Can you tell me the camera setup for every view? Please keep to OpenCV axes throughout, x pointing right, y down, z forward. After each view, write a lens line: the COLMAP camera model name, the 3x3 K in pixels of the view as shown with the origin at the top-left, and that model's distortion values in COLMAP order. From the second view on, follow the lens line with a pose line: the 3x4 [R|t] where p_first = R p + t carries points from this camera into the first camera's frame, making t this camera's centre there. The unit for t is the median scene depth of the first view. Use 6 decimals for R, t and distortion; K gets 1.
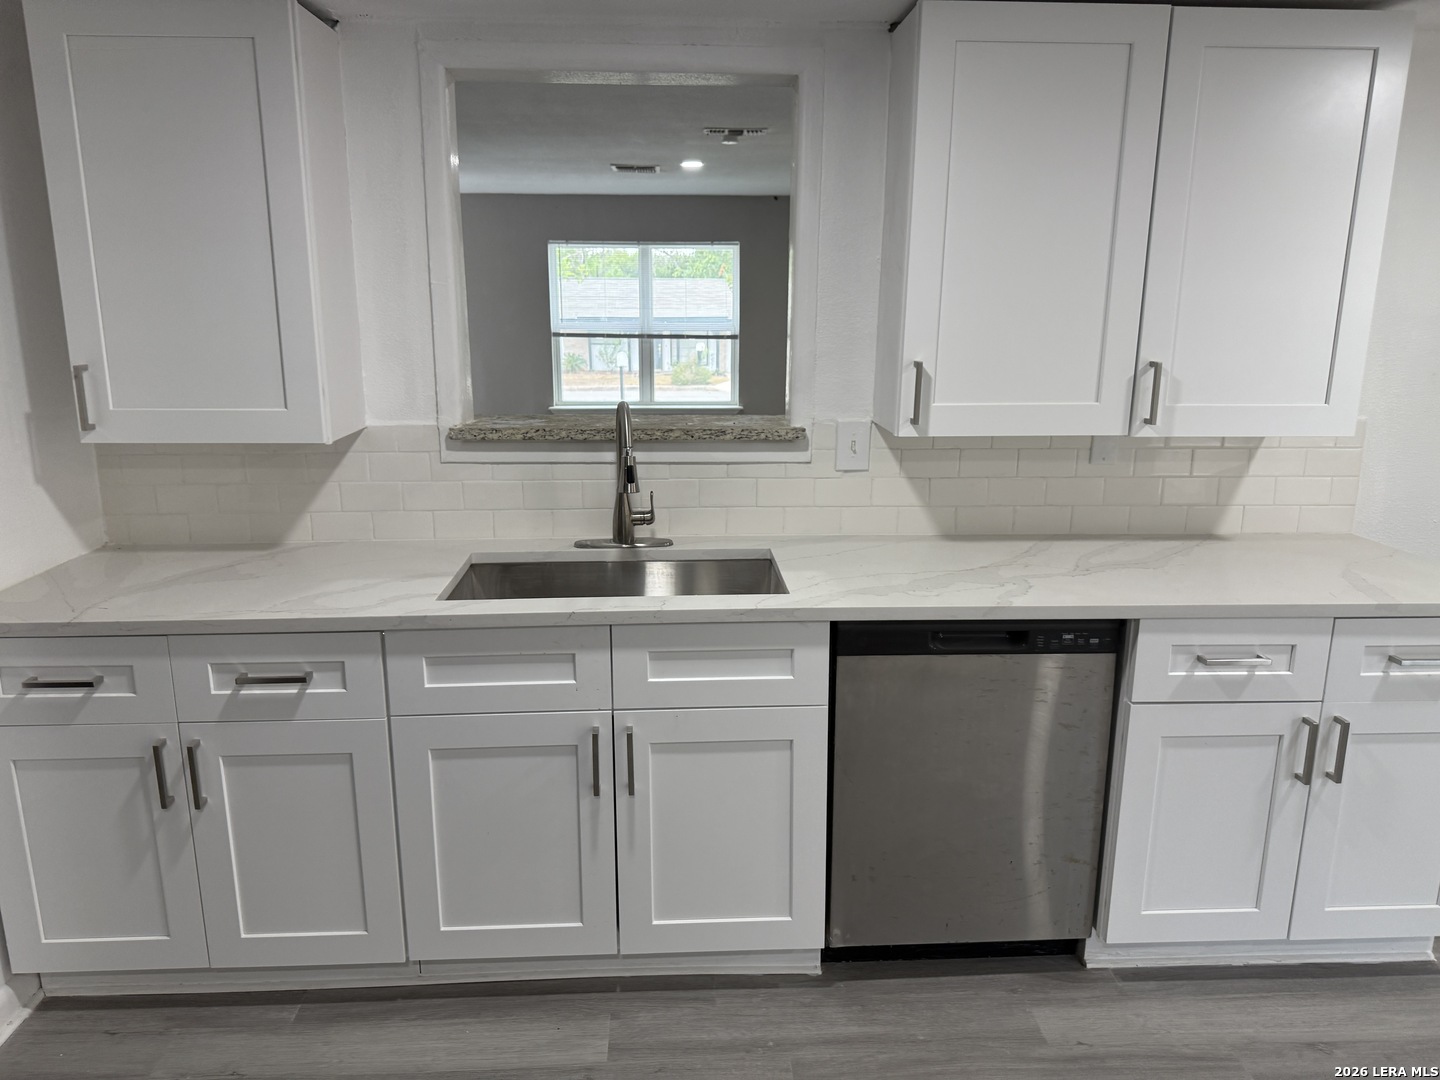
lens RADIAL K [[1015.7, 0, 720.0], [0, 1015.7, 540.0], [0, 0, 1]] dist [0.113930, -0.179152]
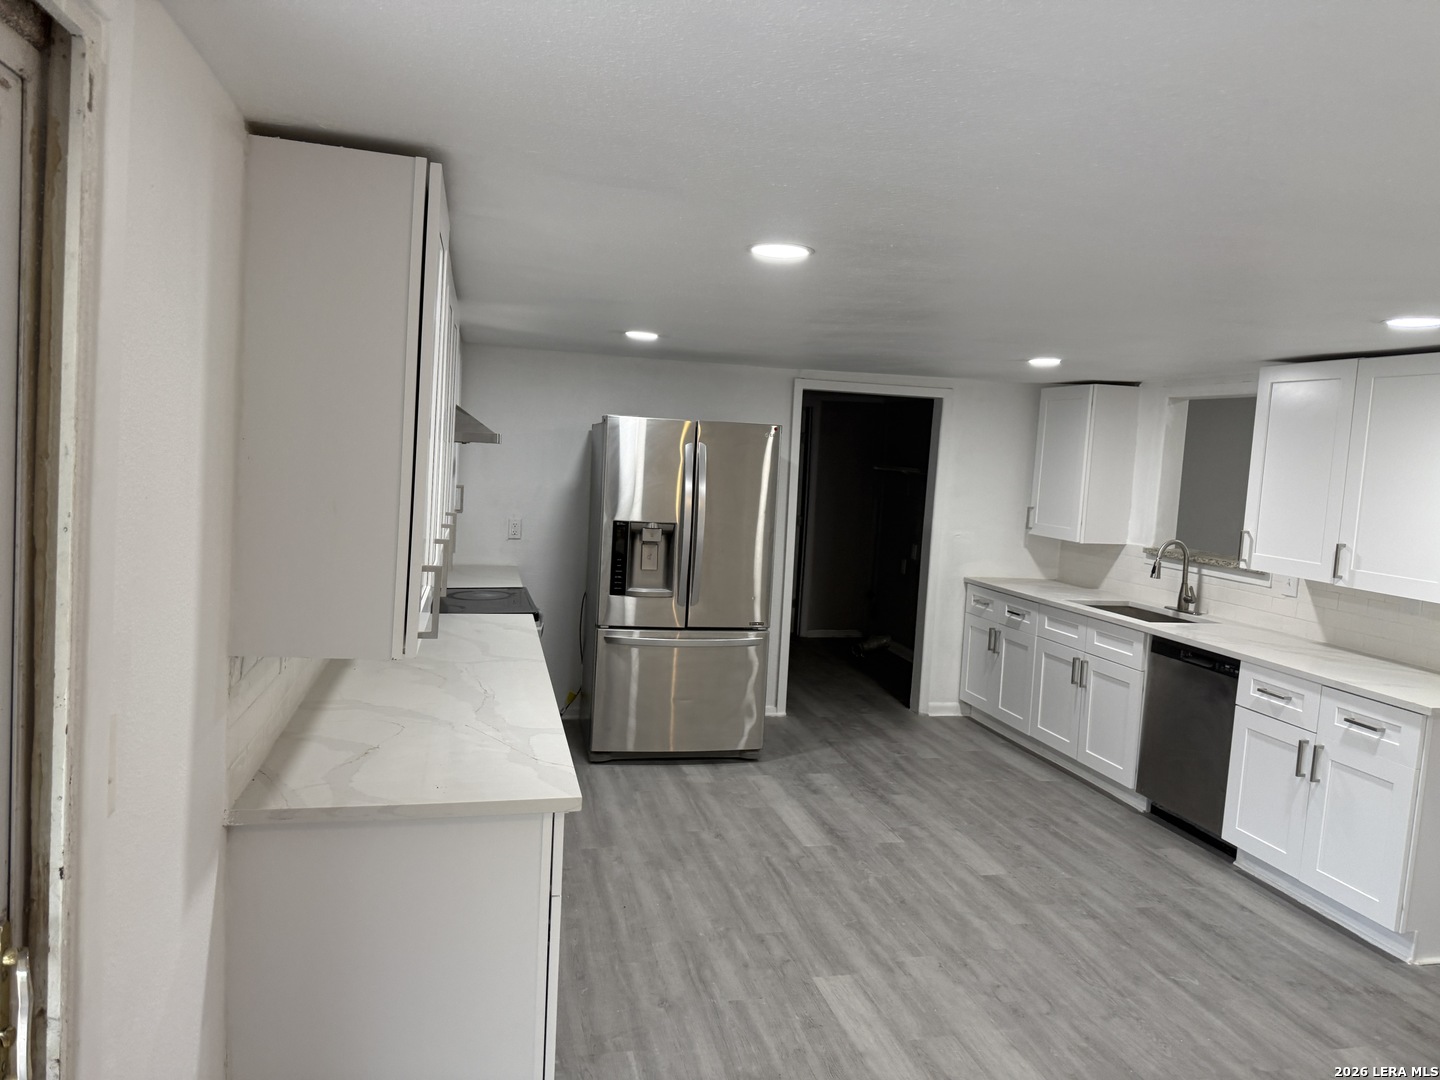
lens RADIAL K [[1022.6, 0, 729.3], [0, 1022.6, 532.7], [0, 0, 1]] dist [0.037794, -0.054628]
pose [[0.194569, 0.084148, -0.977273, 1.936681], [-0.278259, 0.960119, 0.027272, 0.054855], [0.940593, 0.266629, 0.210225, -0.371598]]
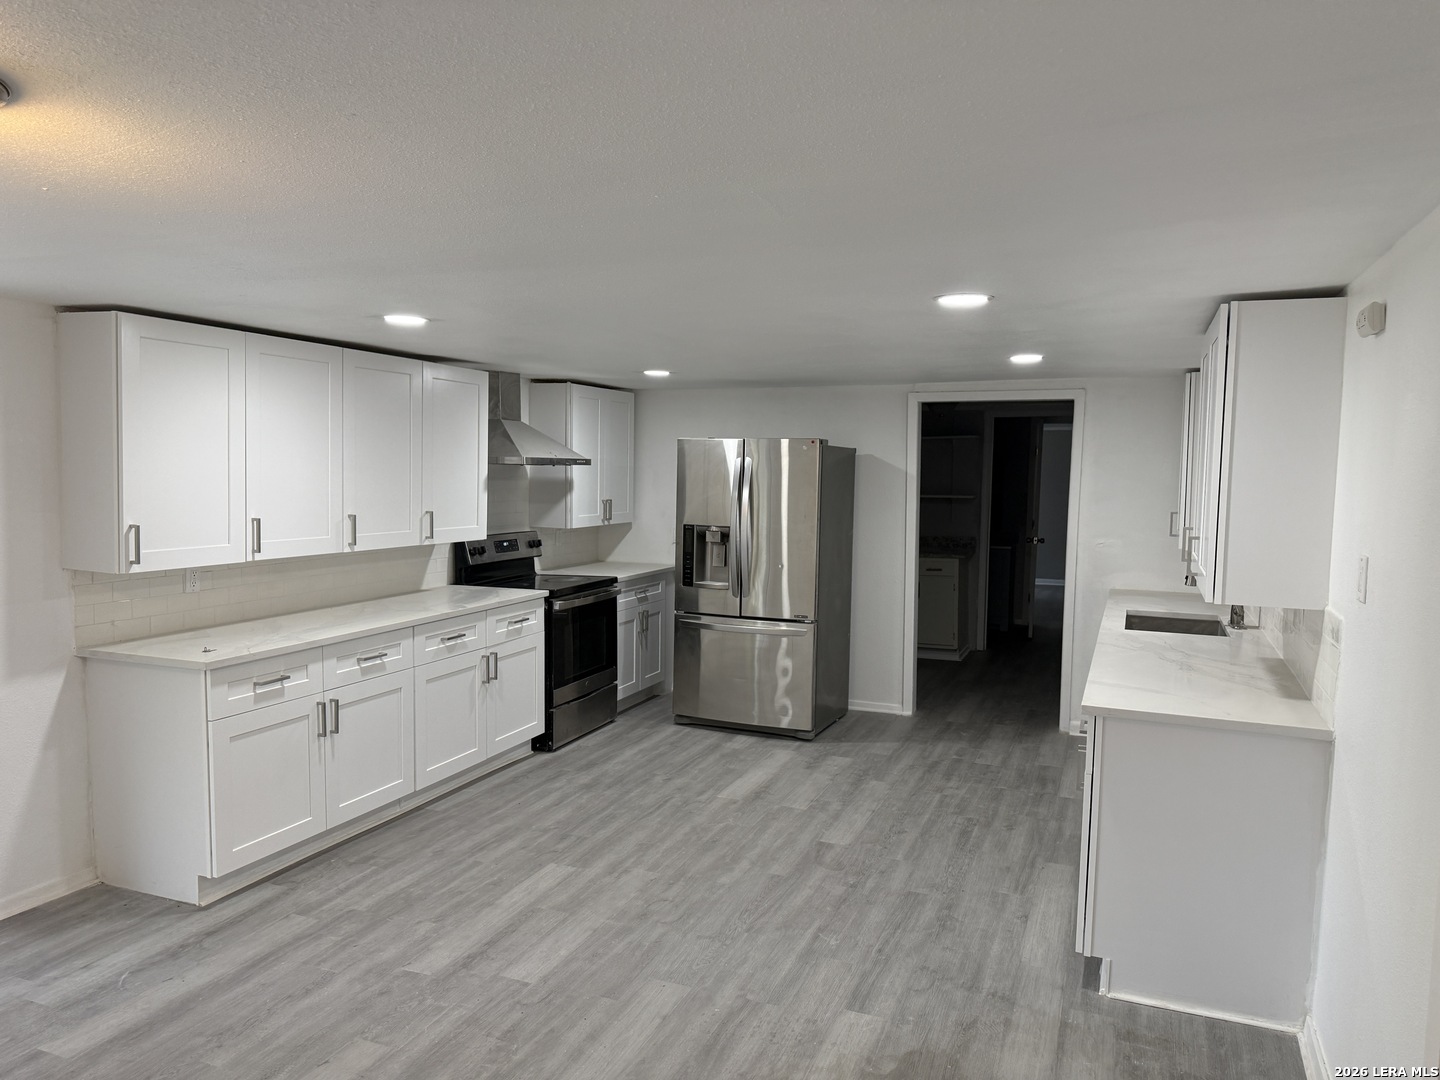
lens RADIAL K [[1015.7, 0, 720.0], [0, 1015.7, 540.0], [0, 0, 1]] dist [0.113930, -0.179152]
pose [[-0.411627, 0.057212, -0.909555, 2.124220], [-0.227823, 0.959880, 0.163481, -0.256379], [0.882417, 0.274511, -0.382079, 0.951368]]
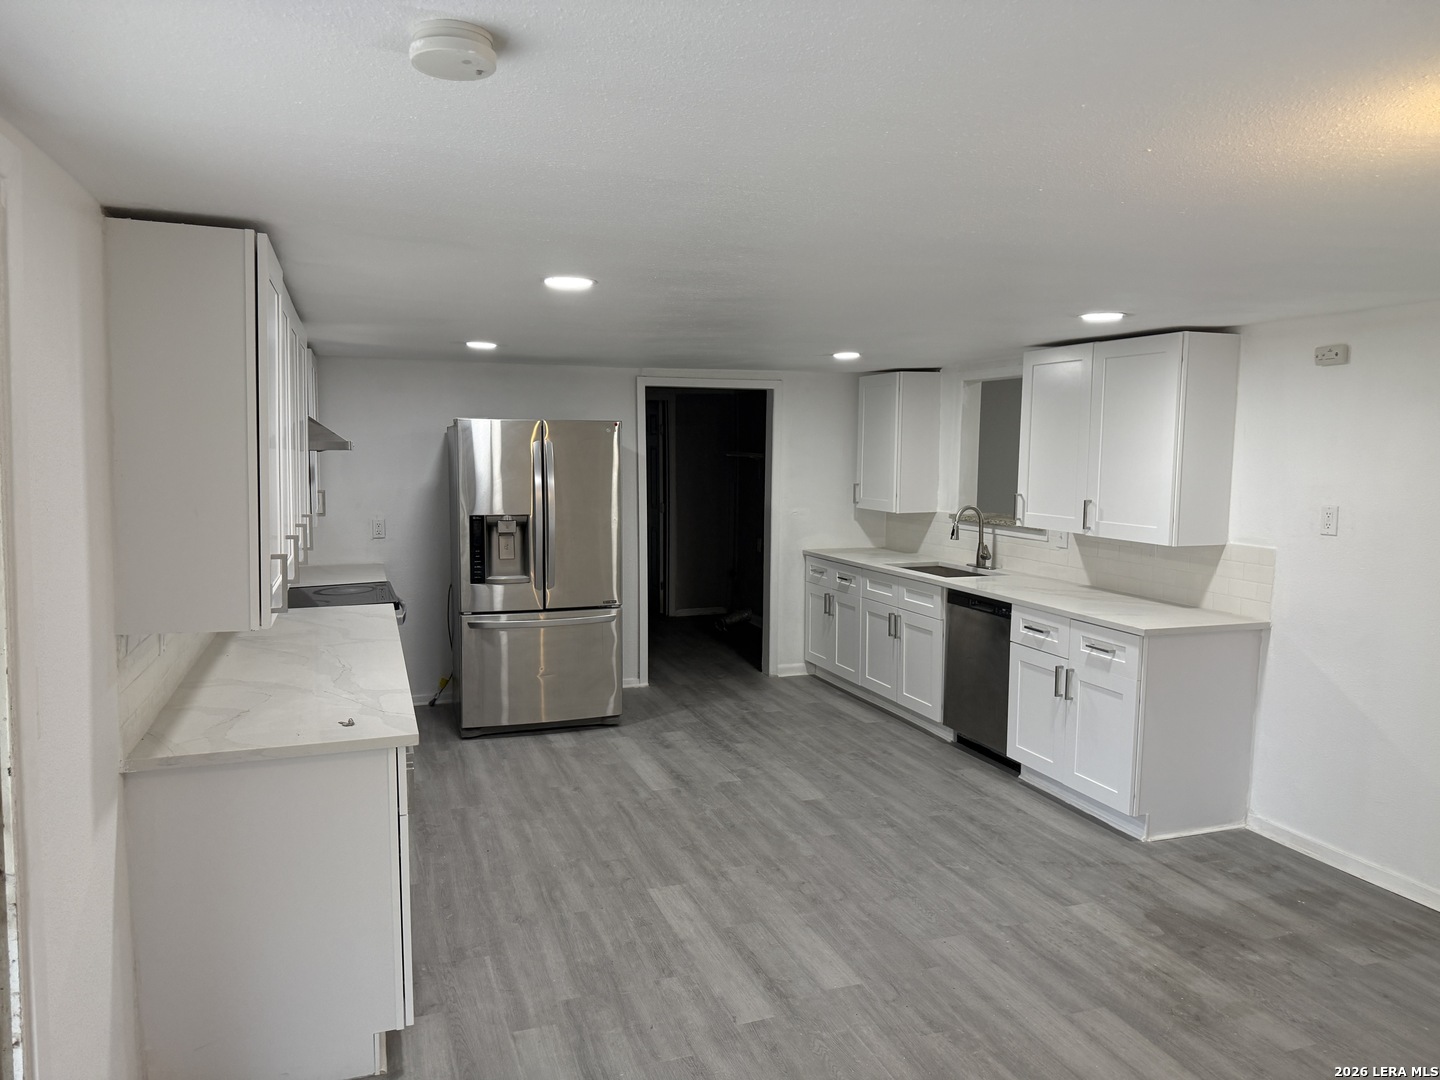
lens RADIAL K [[1015.7, 0, 720.0], [0, 1015.7, 540.0], [0, 0, 1]] dist [0.113930, -0.179152]
pose [[0.291828, 0.086618, -0.952541, 2.196712], [-0.225161, 0.974124, 0.019598, 0.036022], [0.929591, 0.208756, 0.303779, -0.322963]]
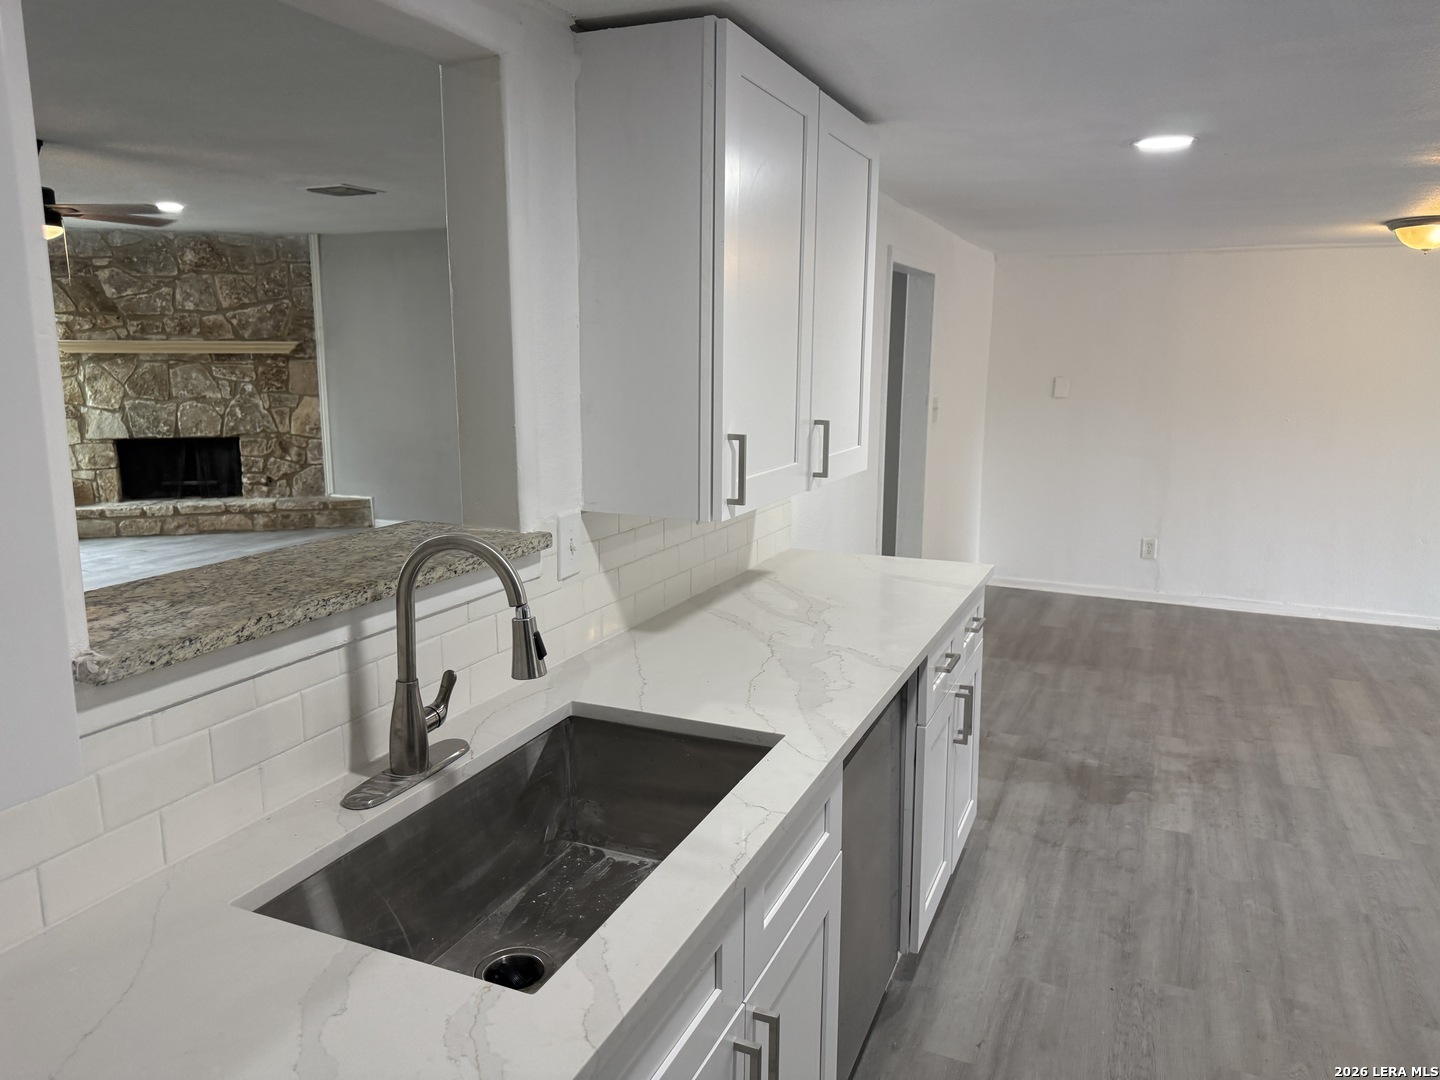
lens RADIAL K [[1064.2, 0, 709.9], [0, 1064.2, 538.0], [0, 0, 1]] dist [0.005544, -0.003175]
pose [[0.430828, -0.164151, 0.887379, -0.617757], [0.202144, 0.975885, 0.082381, -0.163032], [-0.879503, 0.143886, 0.453621, 0.613196]]
